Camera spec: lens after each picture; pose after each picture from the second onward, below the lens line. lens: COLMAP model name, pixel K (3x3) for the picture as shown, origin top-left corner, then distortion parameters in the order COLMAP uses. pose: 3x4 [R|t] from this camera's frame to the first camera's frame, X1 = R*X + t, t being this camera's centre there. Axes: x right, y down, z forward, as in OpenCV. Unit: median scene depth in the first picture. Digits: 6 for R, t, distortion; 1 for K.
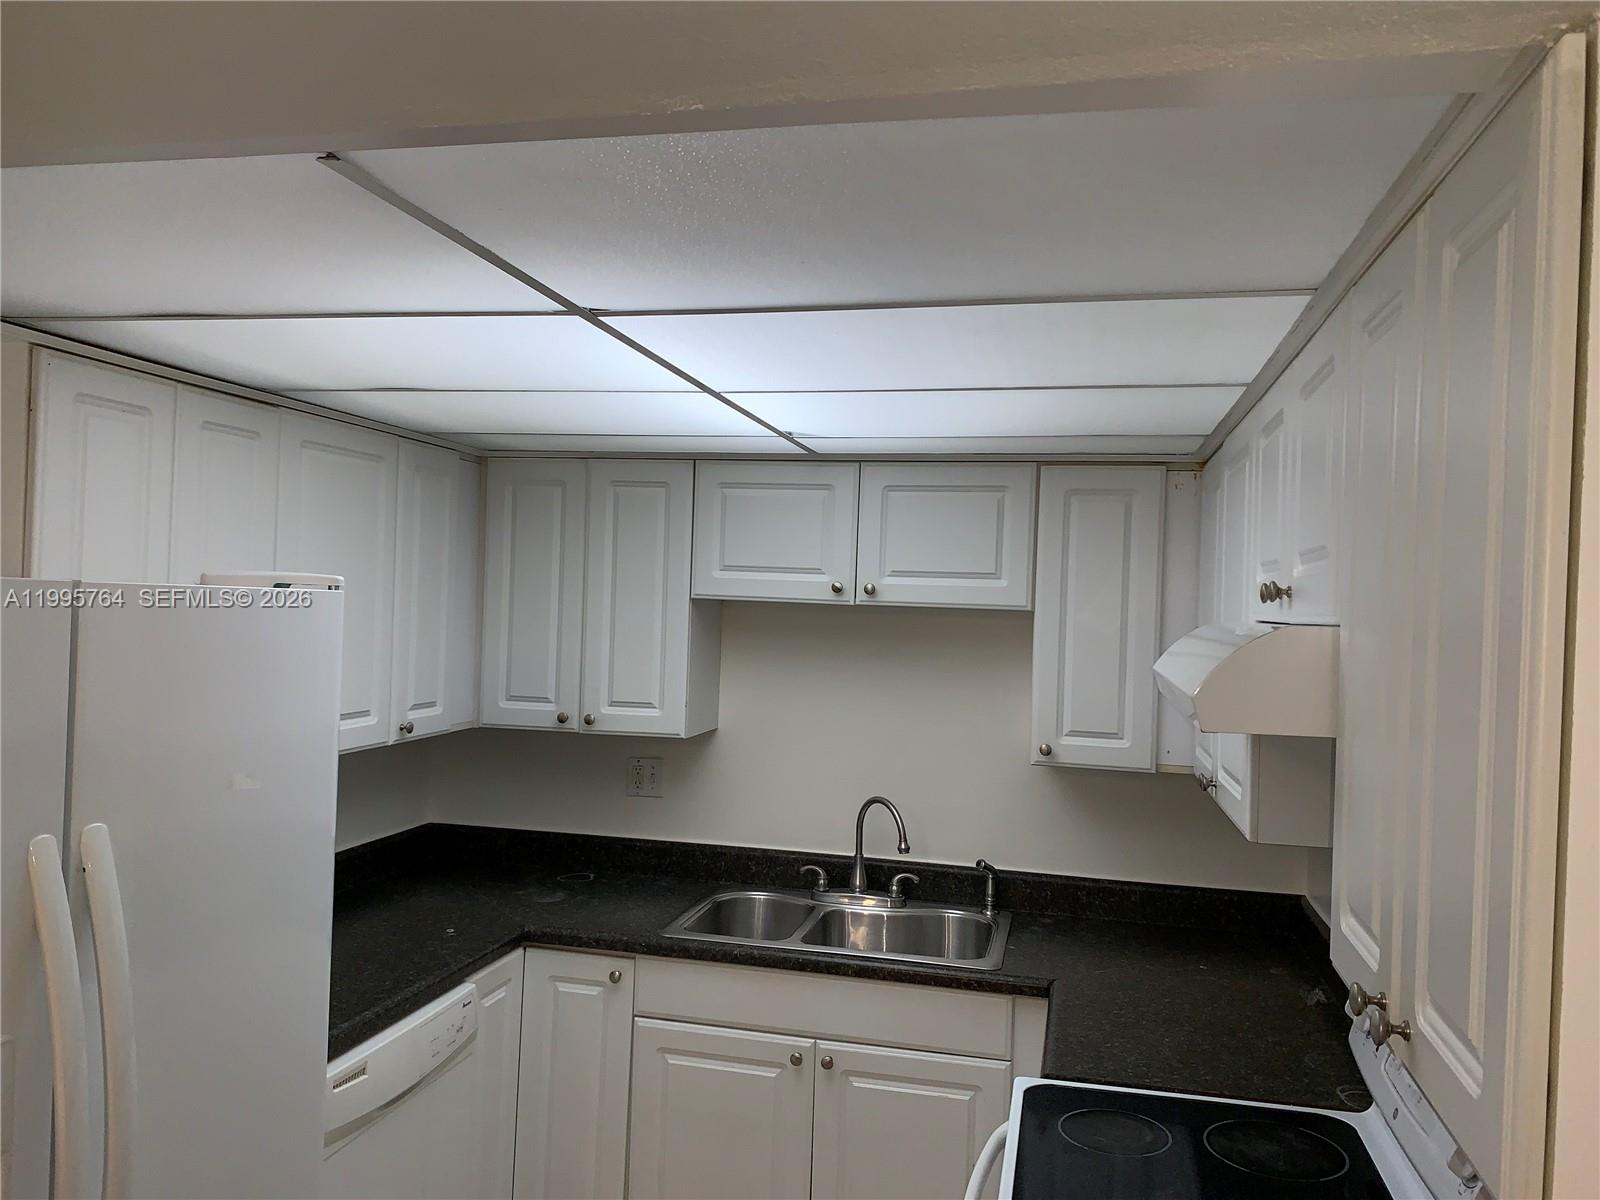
lens RADIAL K [[1212.3, 0, 800.0], [0, 1212.3, 600.0], [0, 0, 1]] dist [0.113723, -0.002331]
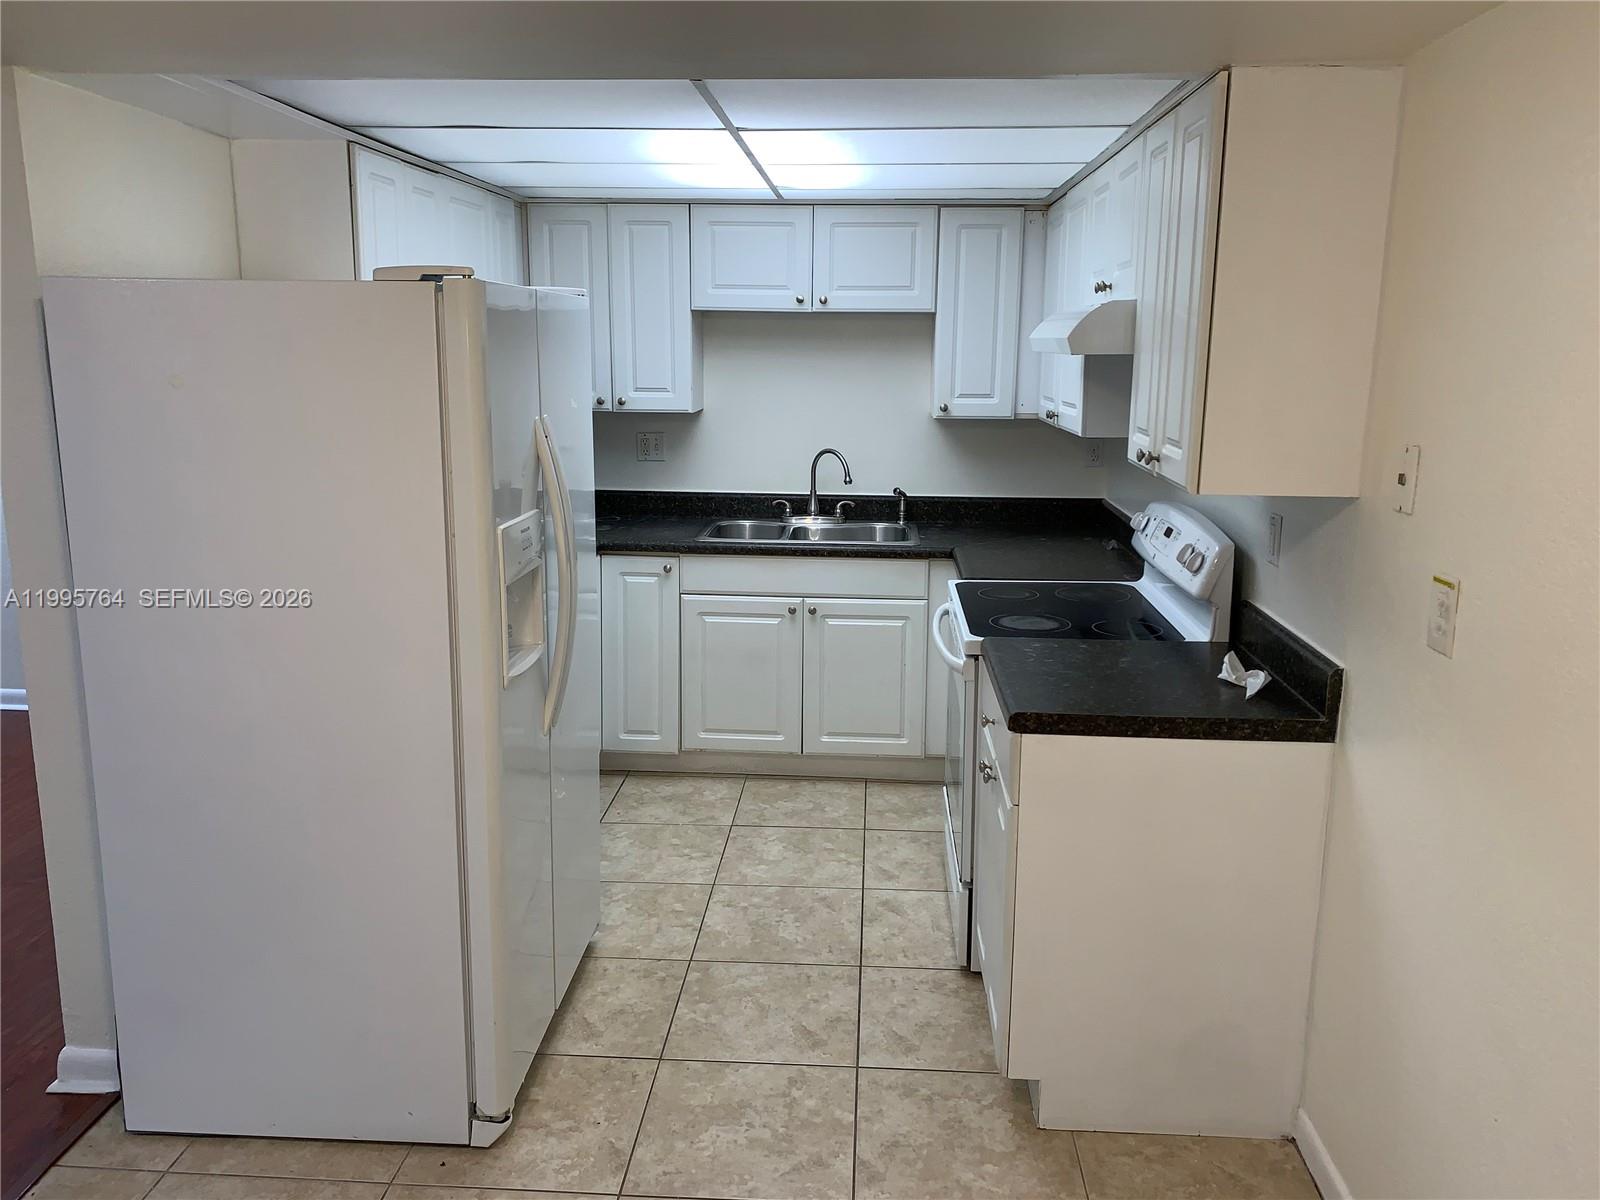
lens RADIAL K [[1255.1, 0, 800.0], [0, 1255.1, 600.0], [0, 0, 1]] dist [0.057391, -0.002603]
pose [[0.984870, -0.060384, 0.162435, -0.232710], [0.025308, 0.977396, 0.209895, 0.024893], [-0.171438, -0.202609, 0.964136, -0.493019]]
